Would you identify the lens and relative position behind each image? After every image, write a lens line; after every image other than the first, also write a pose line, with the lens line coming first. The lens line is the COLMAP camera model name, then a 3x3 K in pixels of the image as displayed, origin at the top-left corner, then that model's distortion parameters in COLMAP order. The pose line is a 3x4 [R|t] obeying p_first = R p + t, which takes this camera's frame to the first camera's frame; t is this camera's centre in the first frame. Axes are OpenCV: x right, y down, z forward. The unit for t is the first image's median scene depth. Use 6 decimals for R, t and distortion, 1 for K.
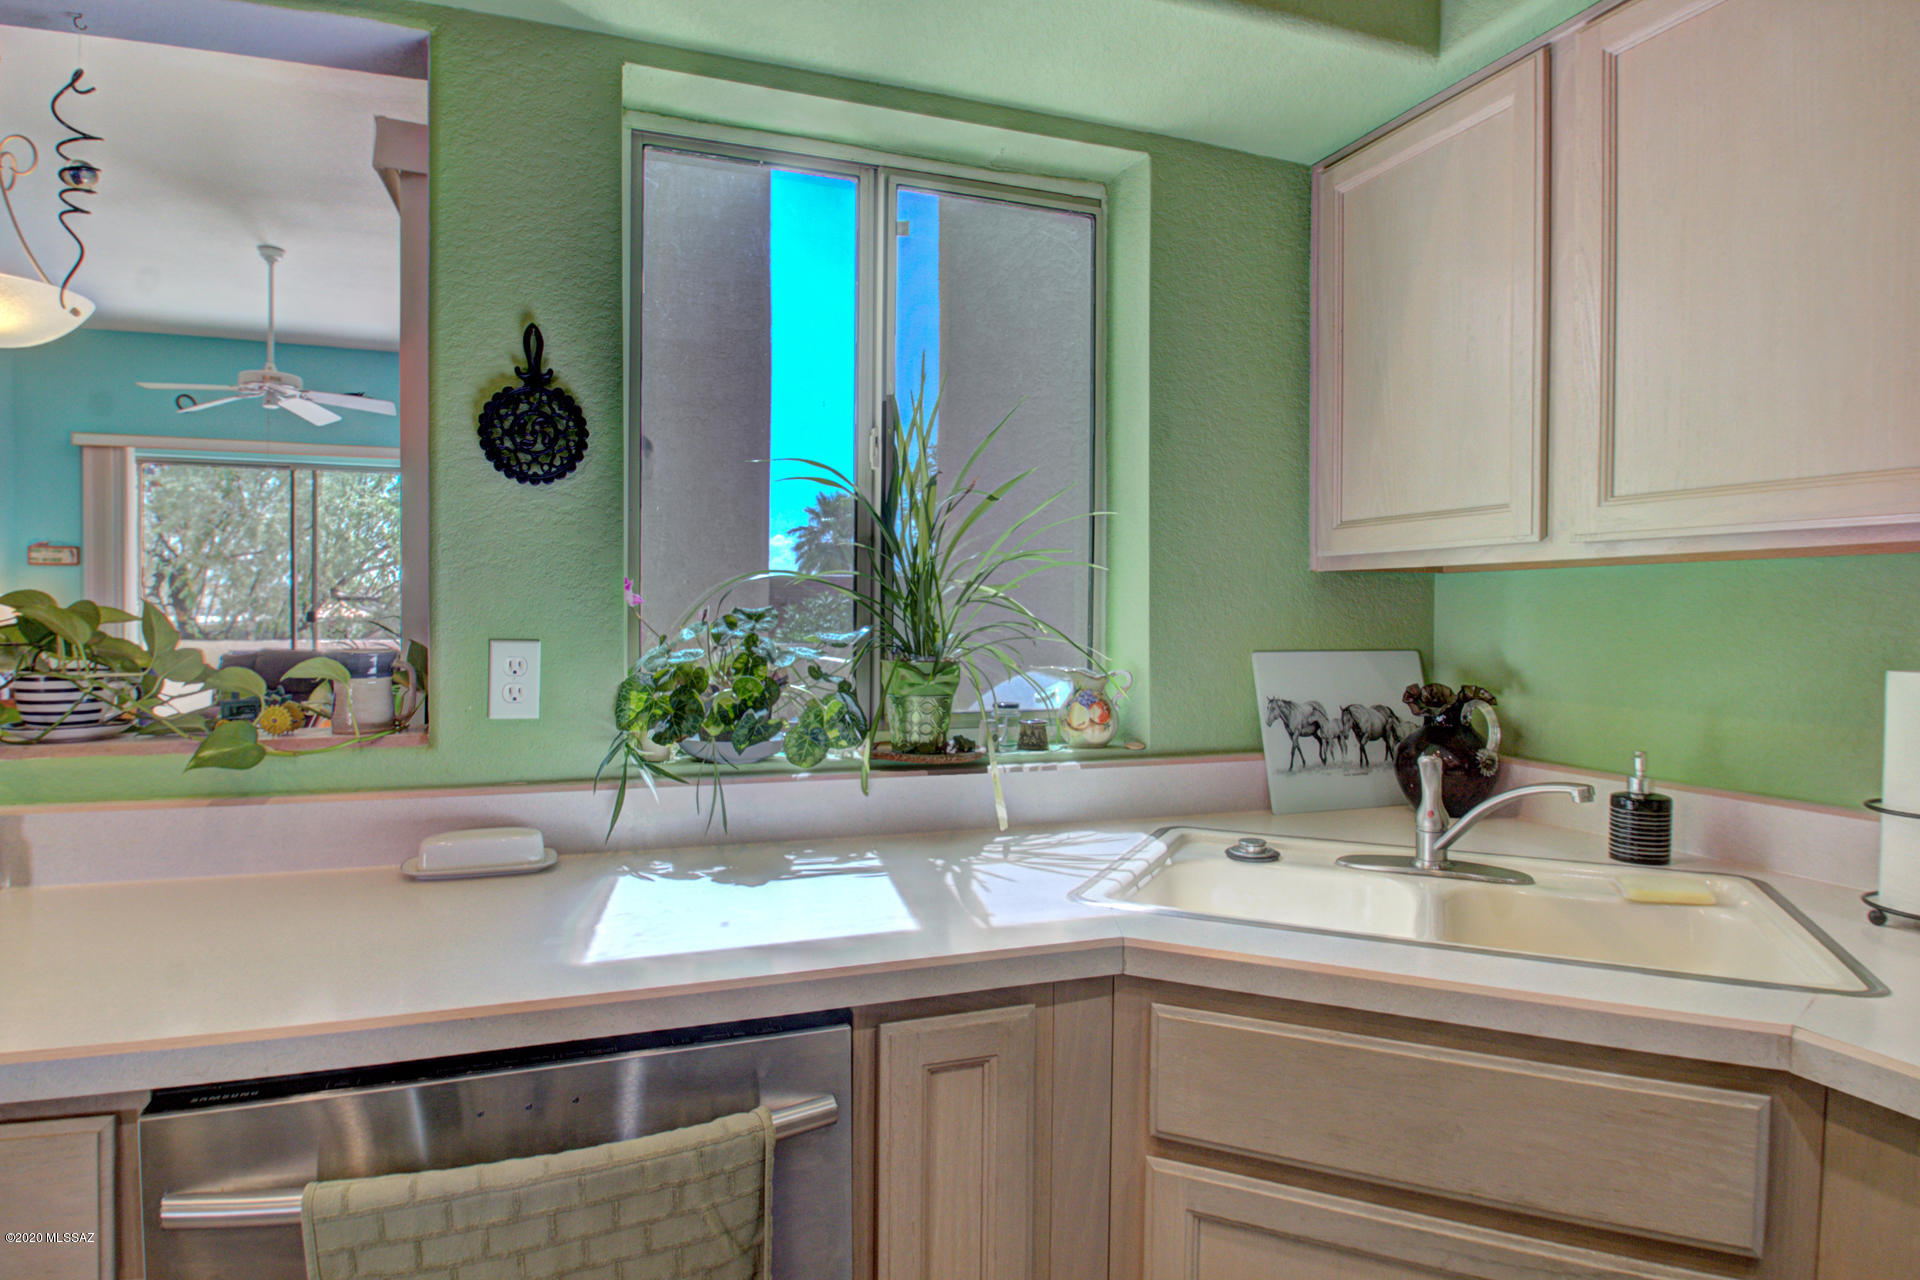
lens RADIAL K [[1075.9, 0, 949.8], [0, 1075.9, 635.5], [0, 0, 1]] dist [-0.012809, -0.003473]
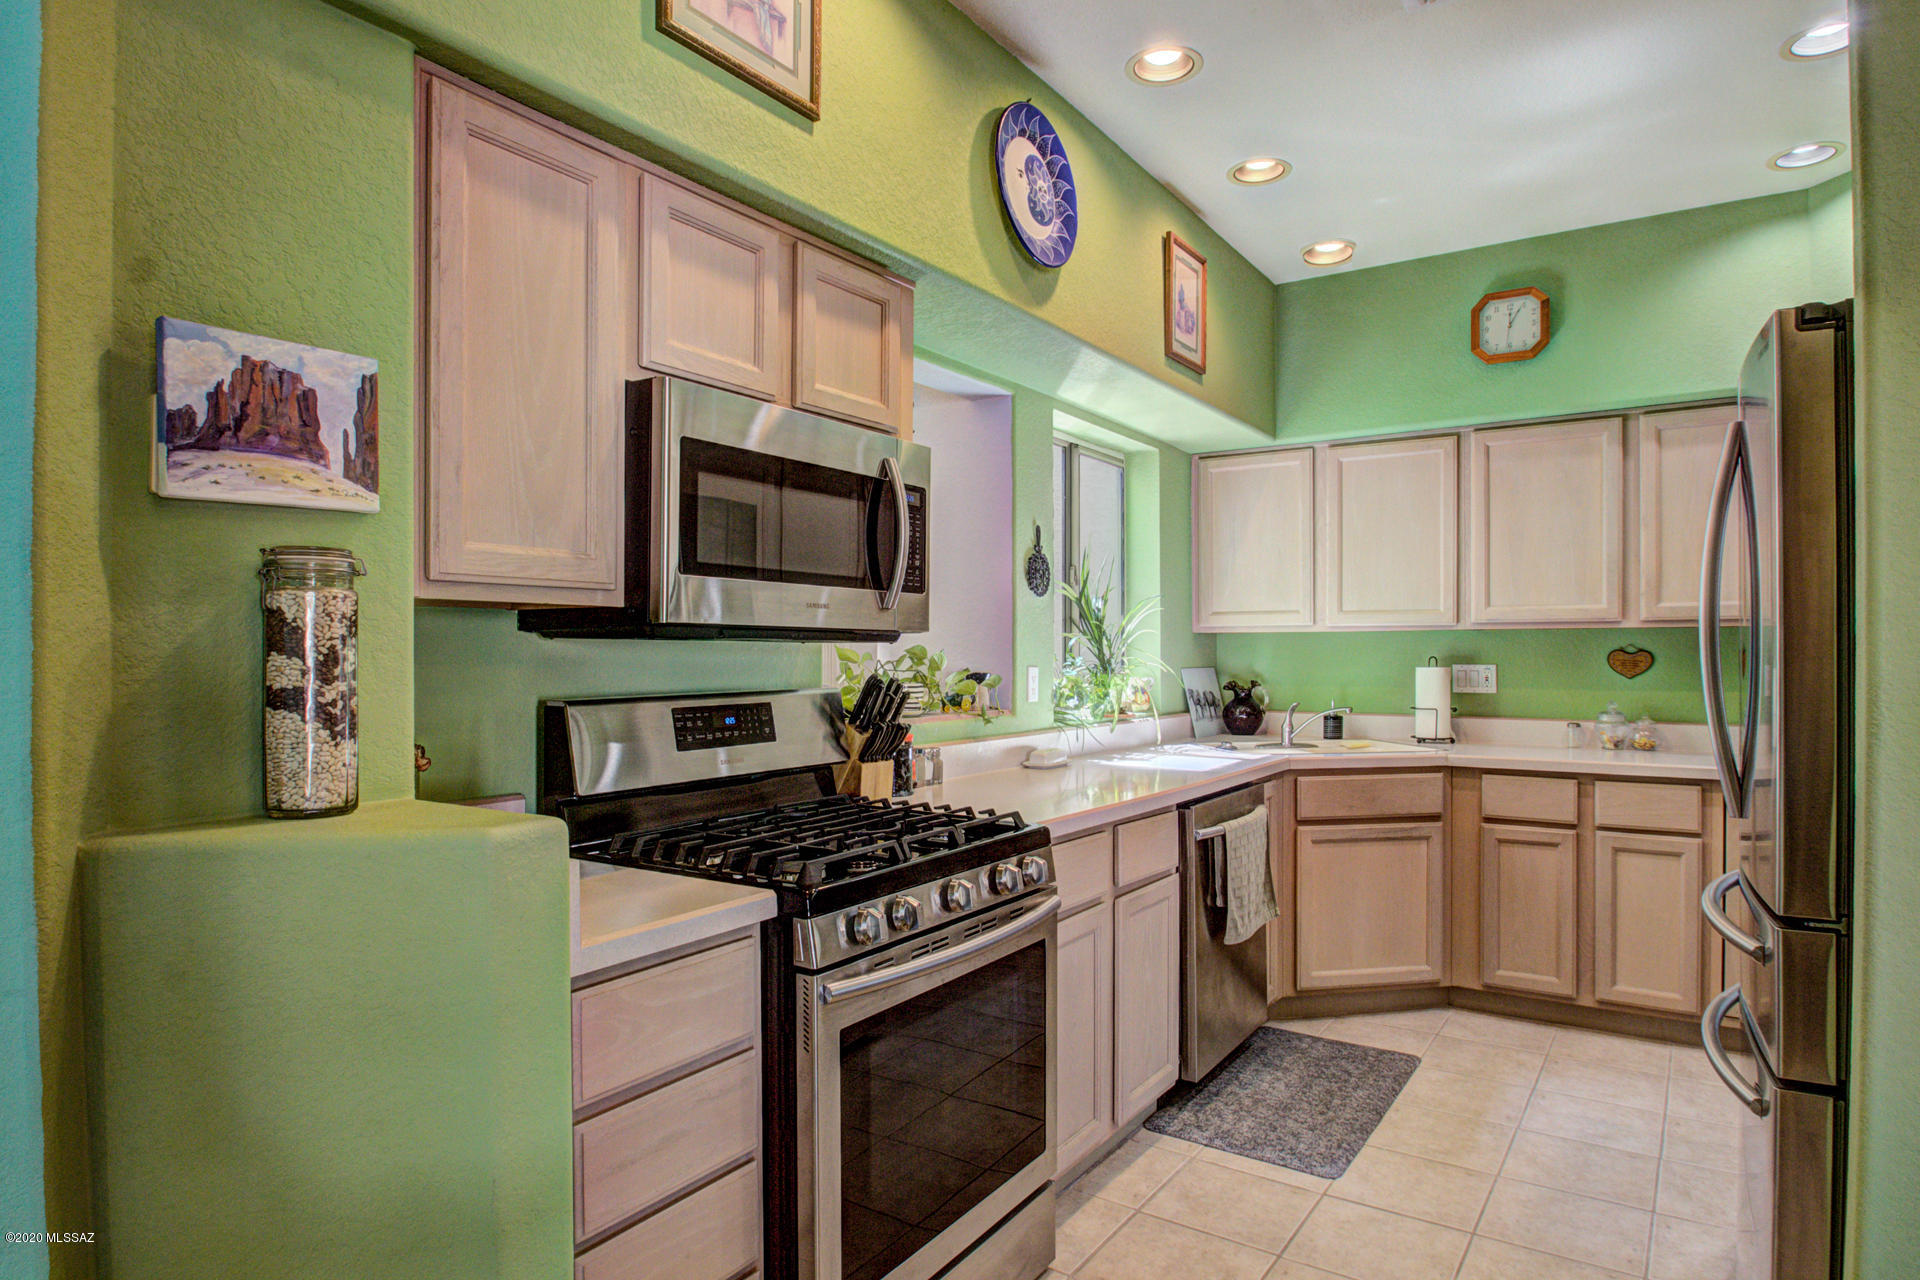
lens RADIAL K [[1075.9, 0, 962.7], [0, 1075.9, 644.1], [0, 0, 1]] dist [-0.012809, -0.003473]
pose [[0.810637, -0.003799, 0.585537, -1.697820], [0.017558, 0.999687, -0.017822, -0.004035], [-0.585286, 0.024728, 0.810450, -0.676030]]
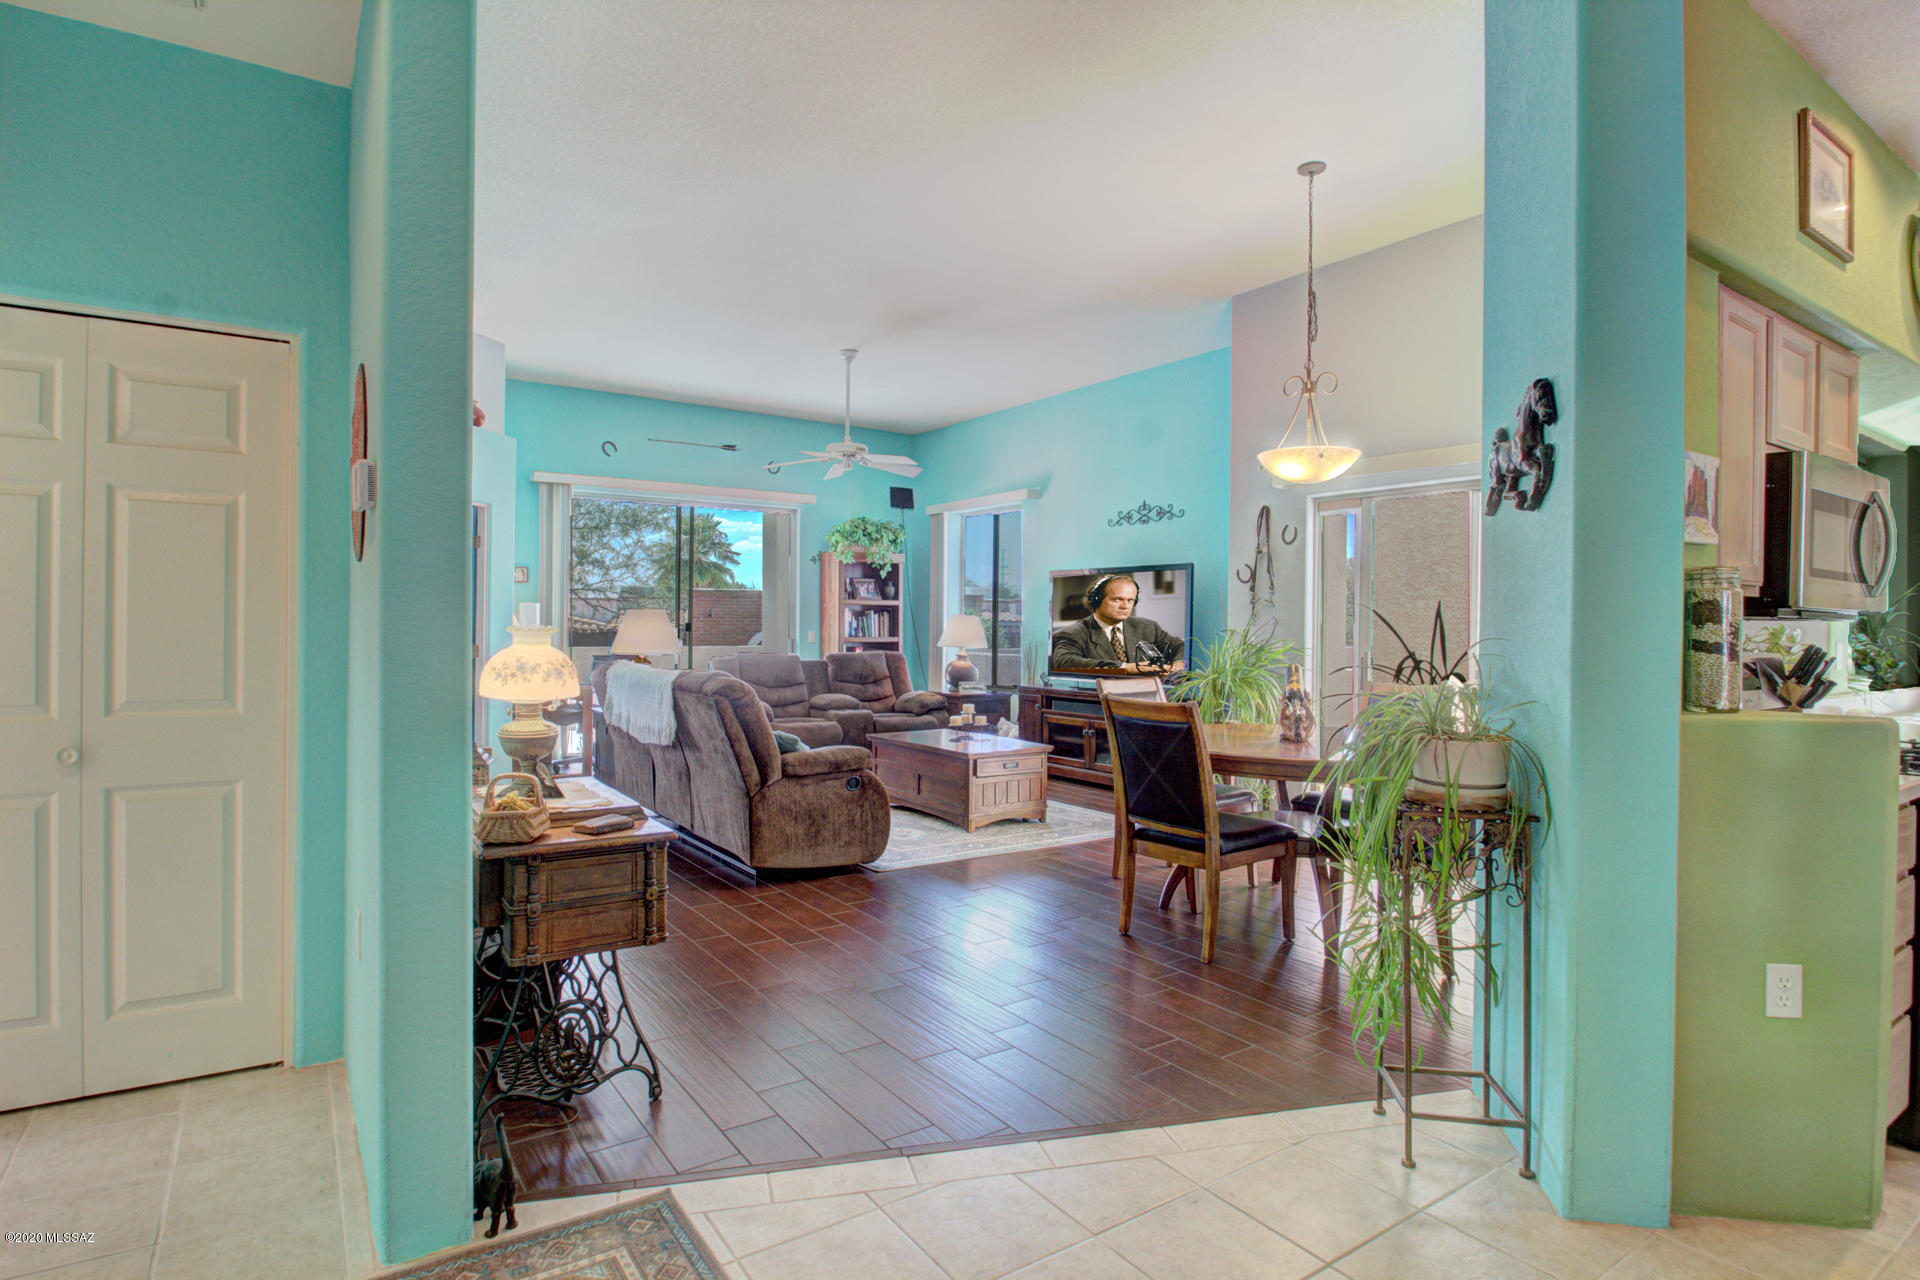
lens RADIAL K [[1020.3, 0, 960.0], [0, 1020.3, 624.3], [0, 0, 1]] dist [-0.018921, -0.001904]
pose [[0.971308, 0.008476, 0.237674, -2.888344], [-0.005502, 0.999898, -0.013171, 0.005112], [-0.237761, 0.011486, 0.971256, -0.849175]]
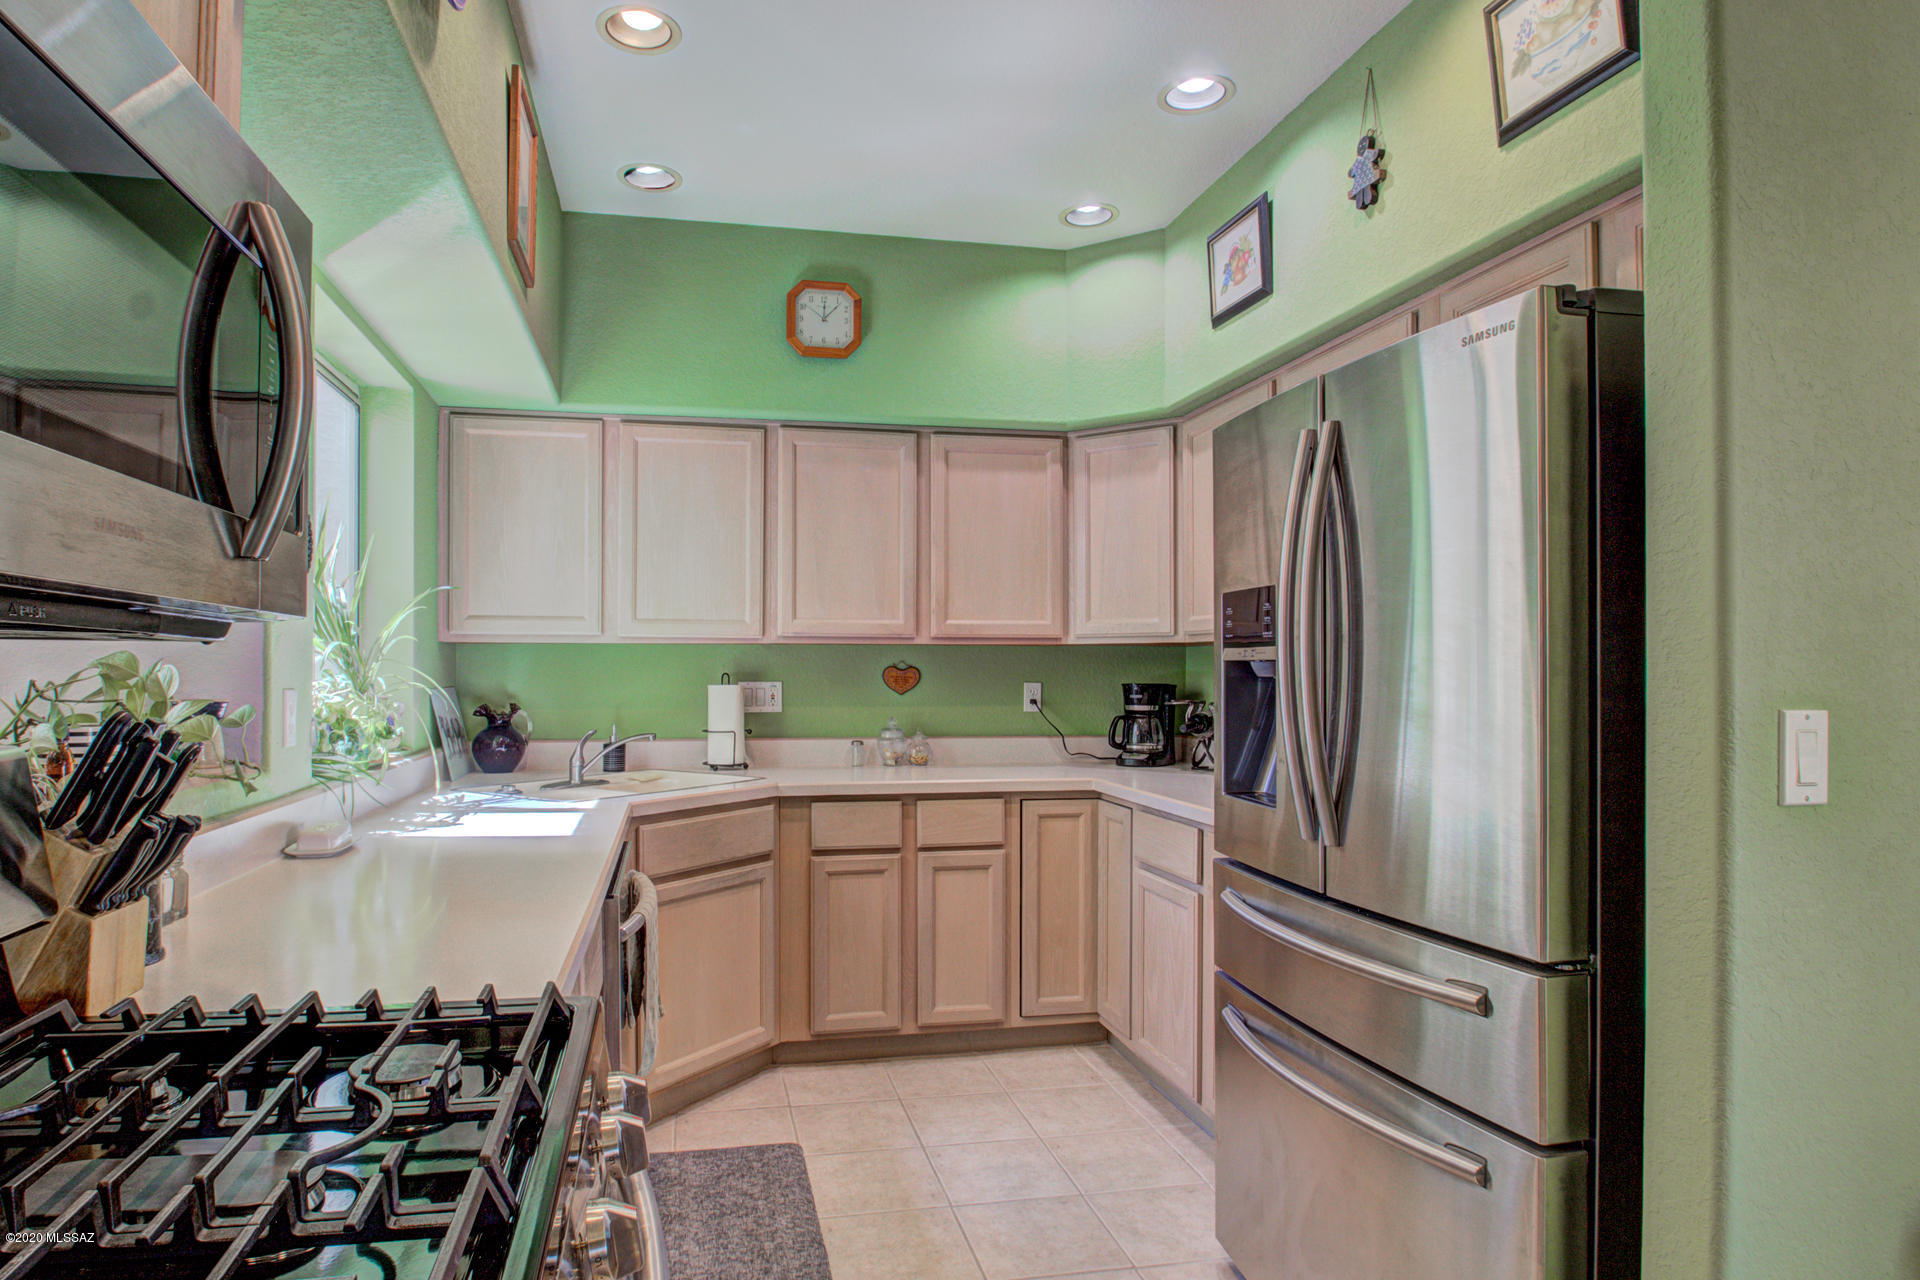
lens RADIAL K [[1075.9, 0, 878.6], [0, 1075.9, 661.9], [0, 0, 1]] dist [-0.012809, -0.003473]
pose [[0.183937, -0.000180, 0.982938, -1.493609], [0.018371, 0.999826, -0.003254, -0.011151], [-0.982766, 0.018656, 0.183908, -0.001537]]
